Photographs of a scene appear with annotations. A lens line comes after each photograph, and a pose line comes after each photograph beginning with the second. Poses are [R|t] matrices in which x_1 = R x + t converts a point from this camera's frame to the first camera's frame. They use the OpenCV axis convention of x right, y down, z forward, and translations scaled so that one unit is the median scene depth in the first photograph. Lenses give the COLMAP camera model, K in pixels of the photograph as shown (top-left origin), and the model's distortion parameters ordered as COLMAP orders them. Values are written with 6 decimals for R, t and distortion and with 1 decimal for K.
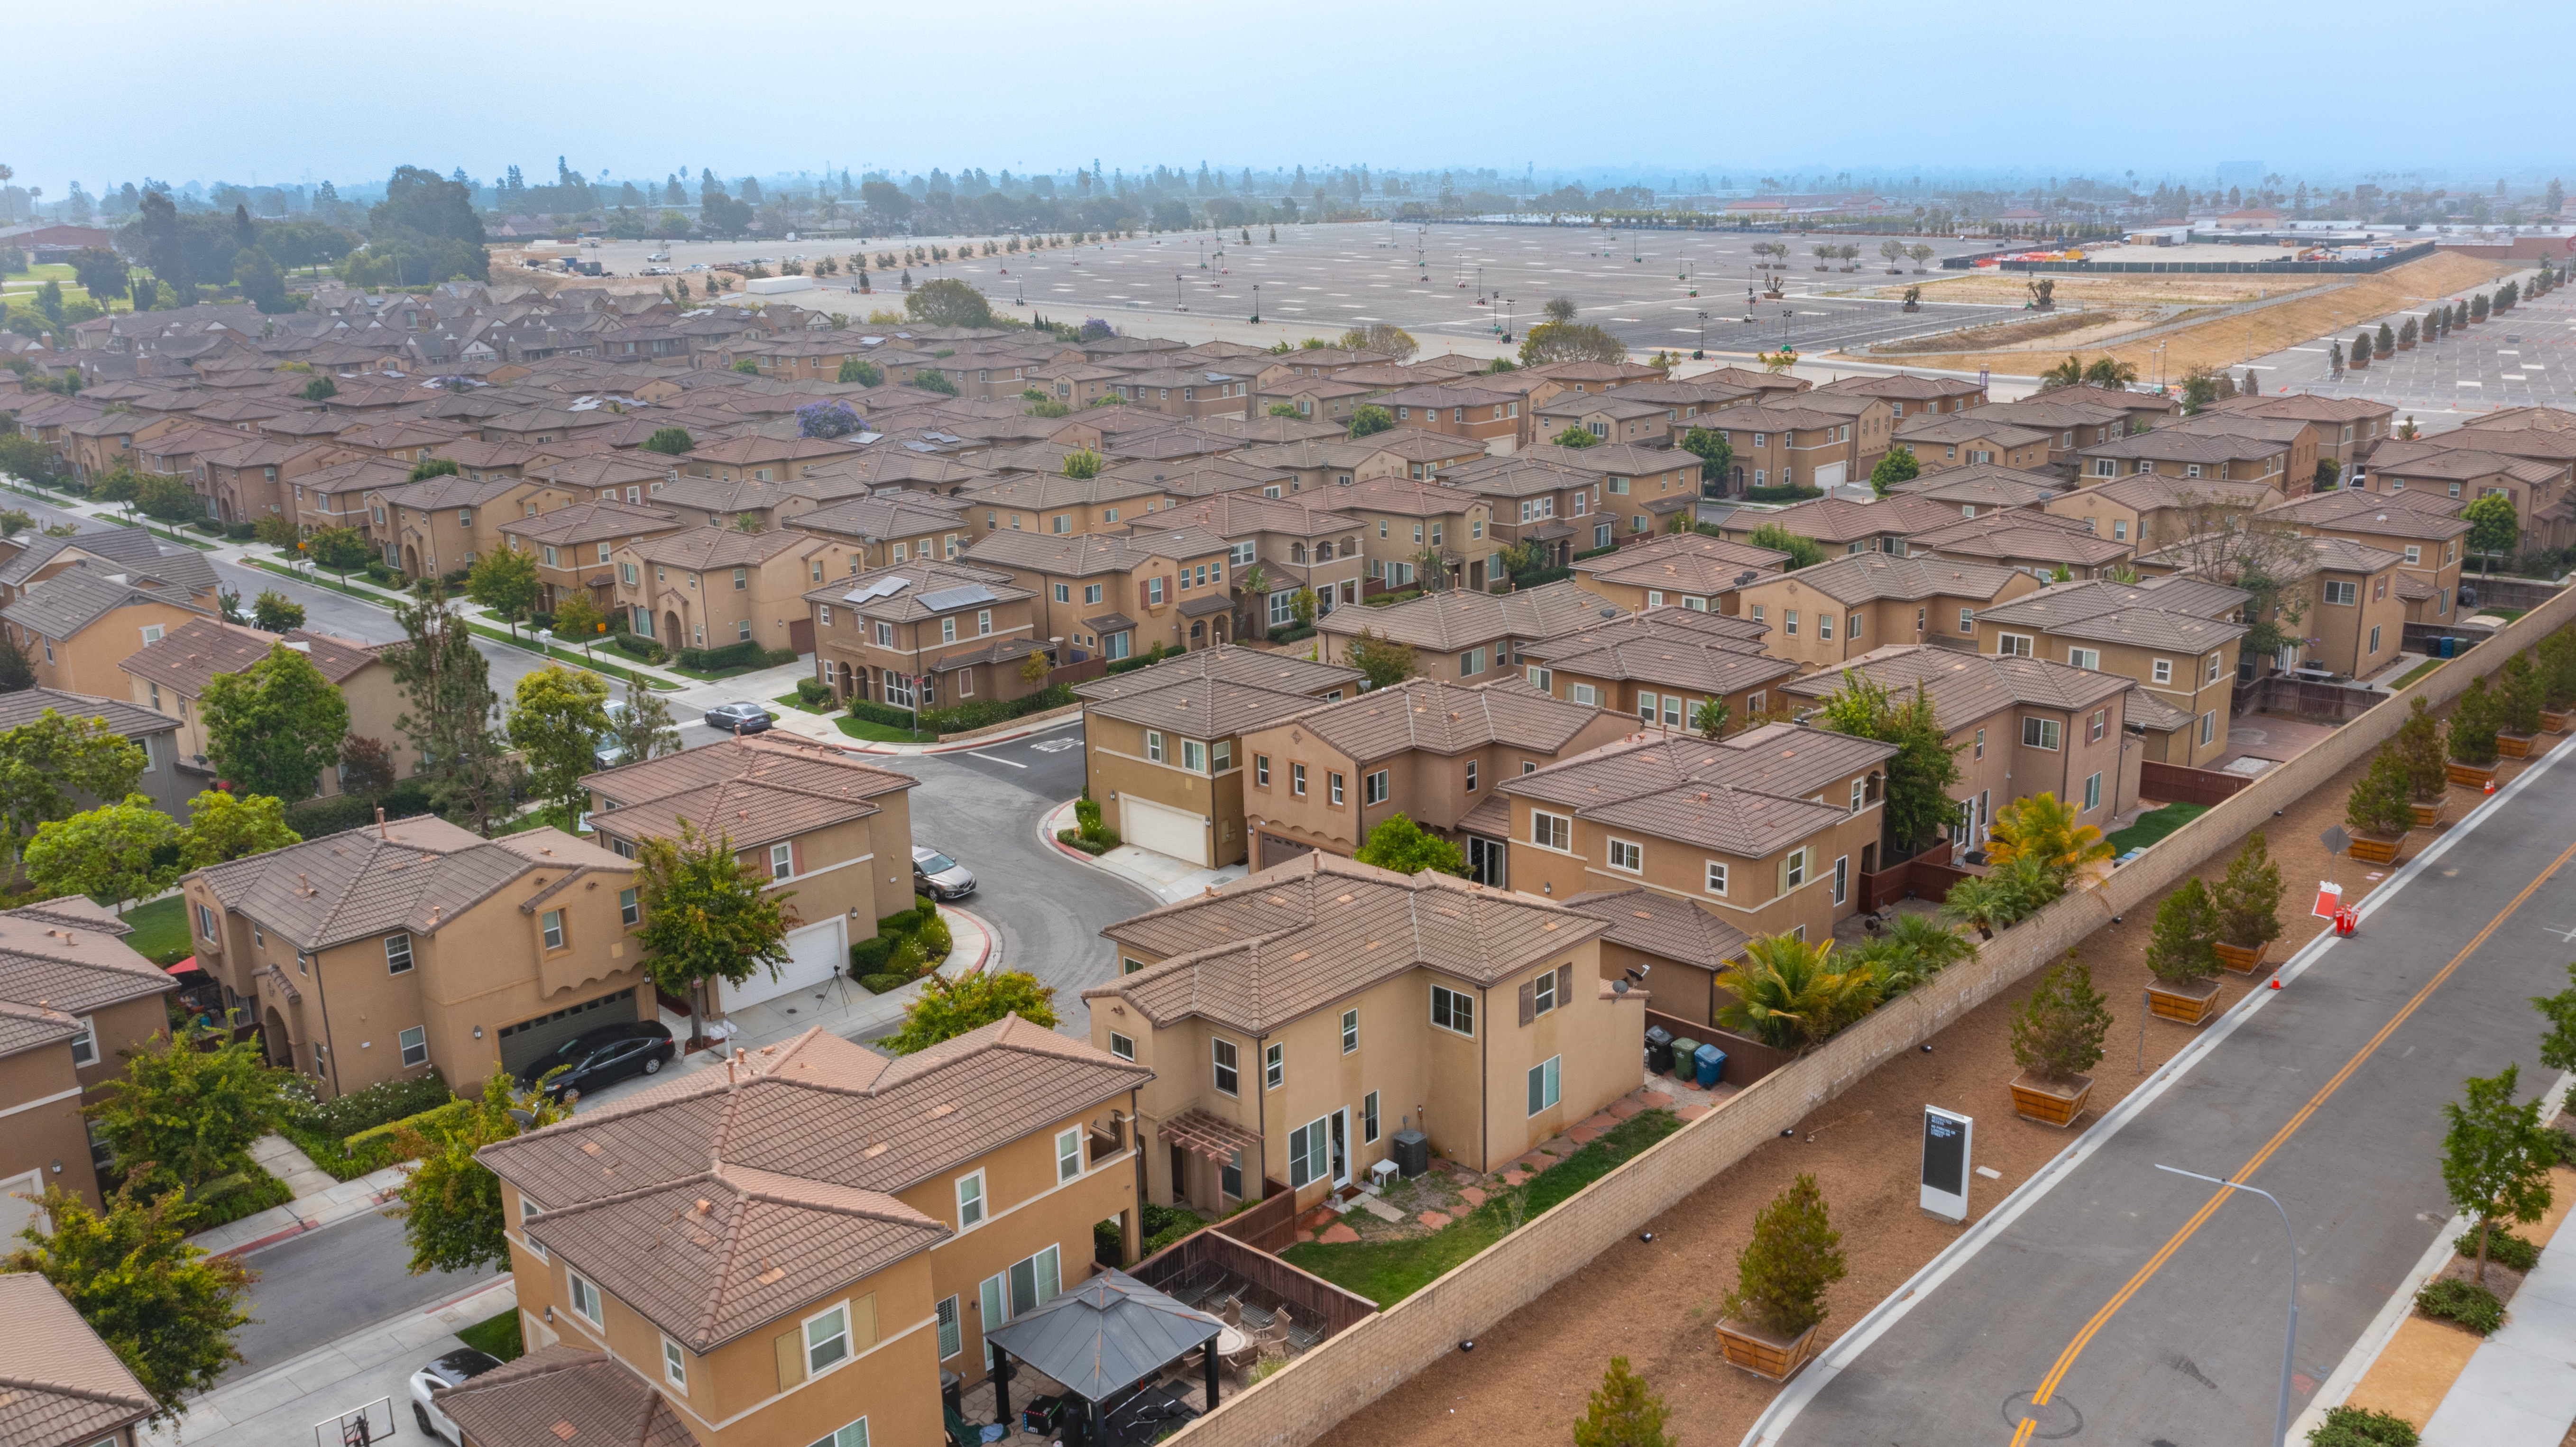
lens RADIAL K [[2055.9, 0, 1294.8], [0, 2055.9, 725.9], [0, 0, 1]] dist [-0.030029, 0.022920]
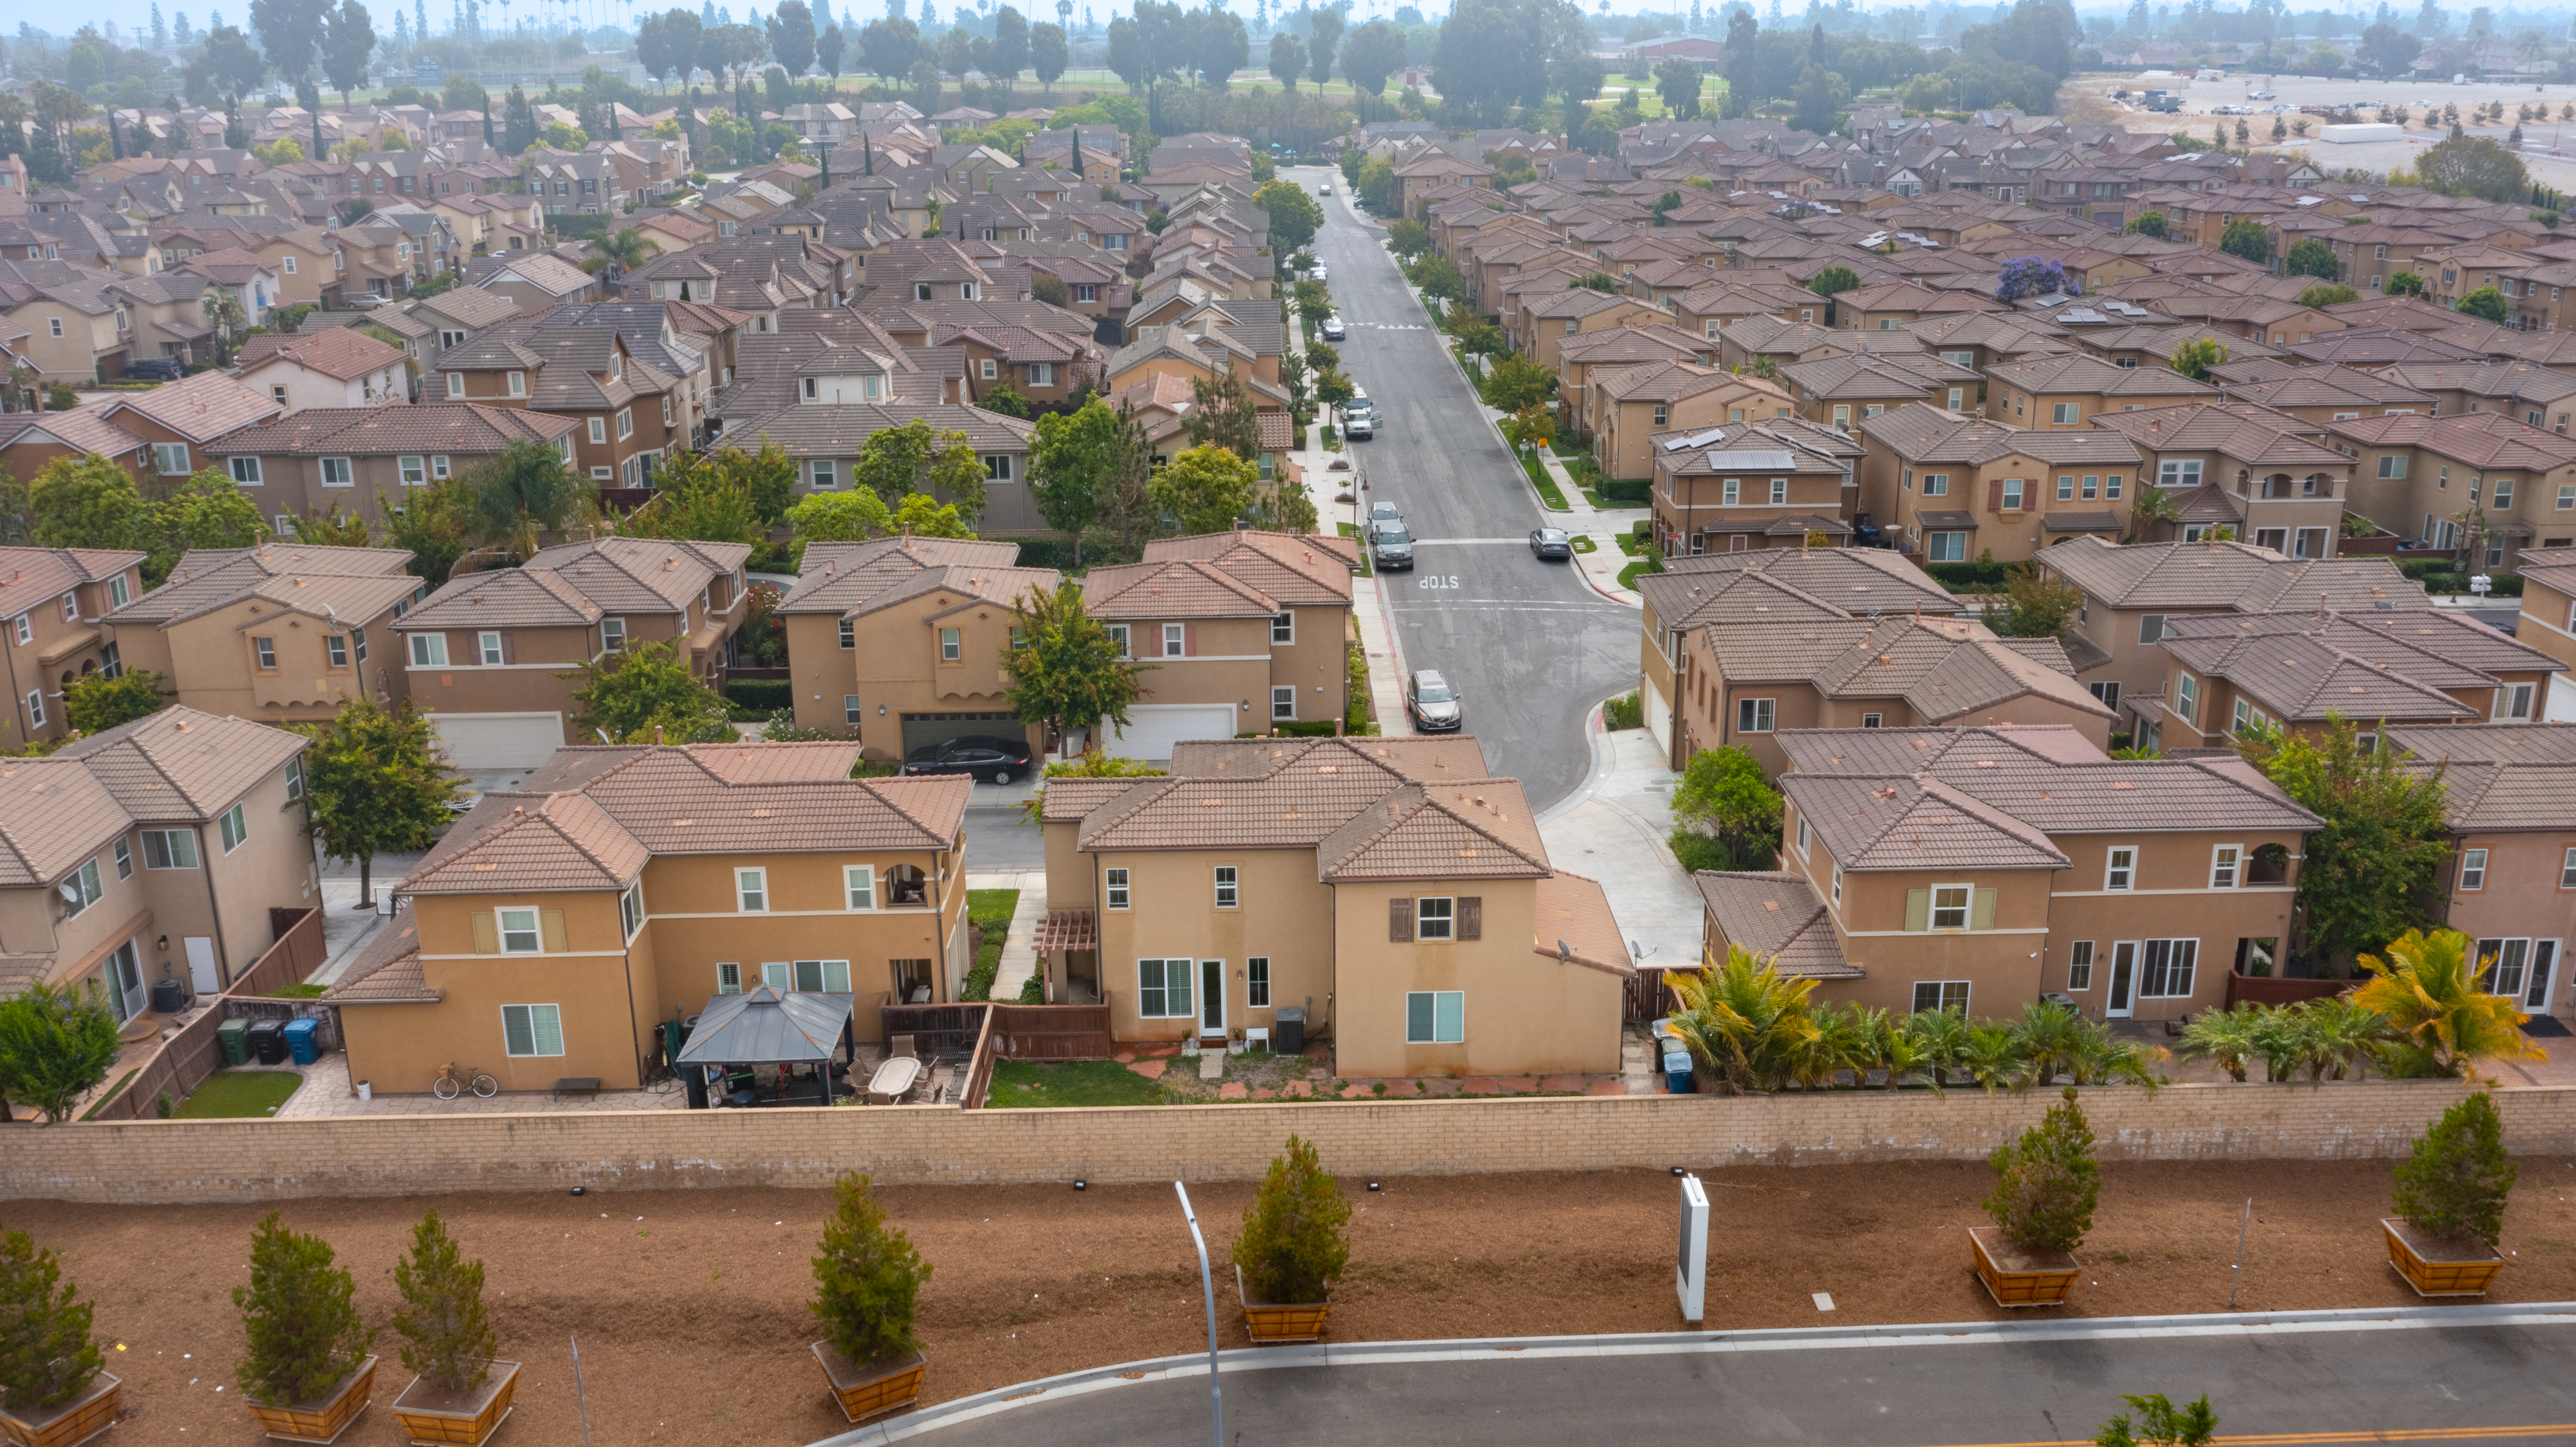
lens RADIAL K [[2144.6, 0, 1291.6], [0, 2144.6, 712.6], [0, 0, 1]] dist [-0.028330, 0.020701]
pose [[0.708272, 0.234533, -0.665841, 0.531041], [-0.193680, 0.971565, 0.136197, -0.060621], [0.678851, 0.032496, 0.733557, 0.182139]]
